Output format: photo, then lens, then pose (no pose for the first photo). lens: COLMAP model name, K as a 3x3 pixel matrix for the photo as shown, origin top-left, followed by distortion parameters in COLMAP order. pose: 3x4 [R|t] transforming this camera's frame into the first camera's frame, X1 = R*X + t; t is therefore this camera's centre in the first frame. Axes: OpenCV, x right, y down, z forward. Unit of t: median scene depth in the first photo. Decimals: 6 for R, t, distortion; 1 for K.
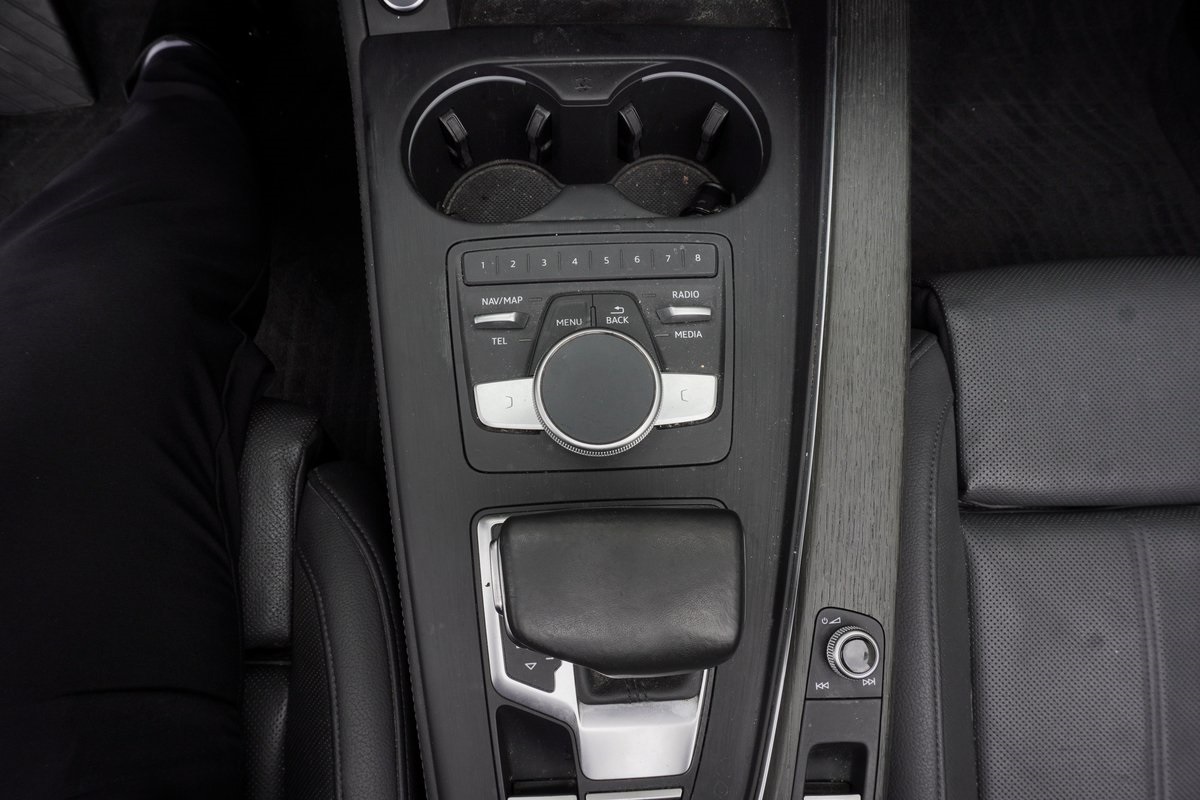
lens RADIAL K [[805.2, 0, 600.0], [0, 805.2, 400.0], [0, 0, 1]] dist [-0.039803, 0.019880]
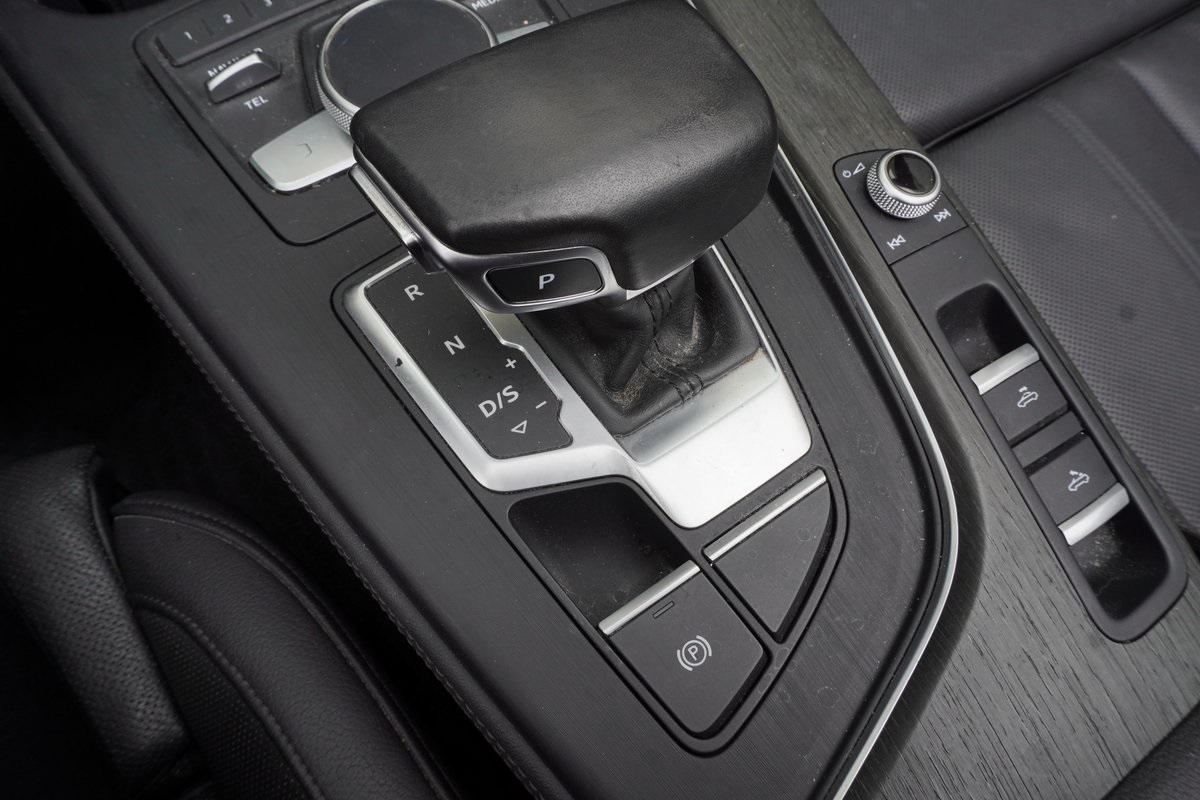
lens RADIAL K [[805.2, 0, 600.0], [0, 805.2, 400.0], [0, 0, 1]] dist [-0.039803, 0.019880]
pose [[0.850388, -0.476034, 0.224124, -0.148278], [0.509173, 0.851898, -0.122529, 0.381255], [-0.132603, 0.218315, 0.966827, 0.342220]]
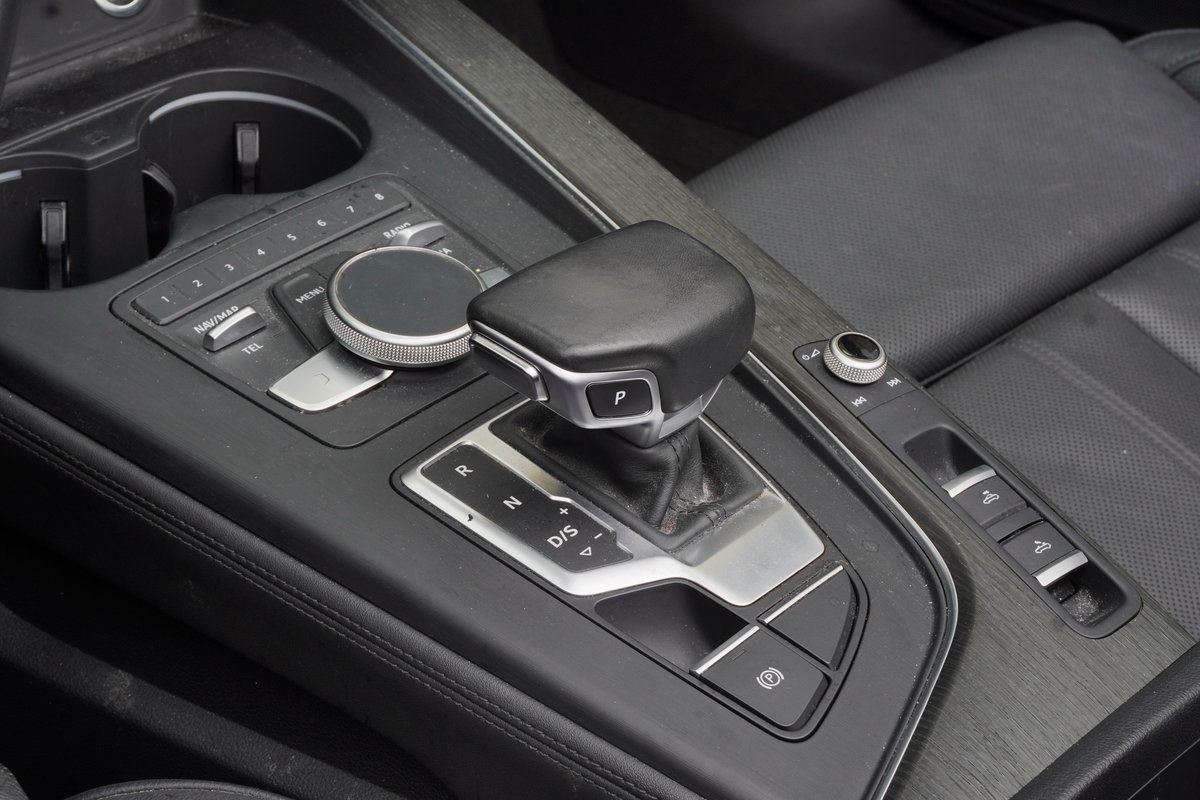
lens RADIAL K [[2600.0, 0, 600.0], [0, 2600.0, 400.0], [0, 0, 1]] dist [-0.019572, 0.599816]
pose [[0.702540, -0.388344, 0.596344, -1.313426], [0.664107, 0.658899, -0.353290, 0.989045], [-0.255733, 0.644237, 0.720805, -0.741416]]
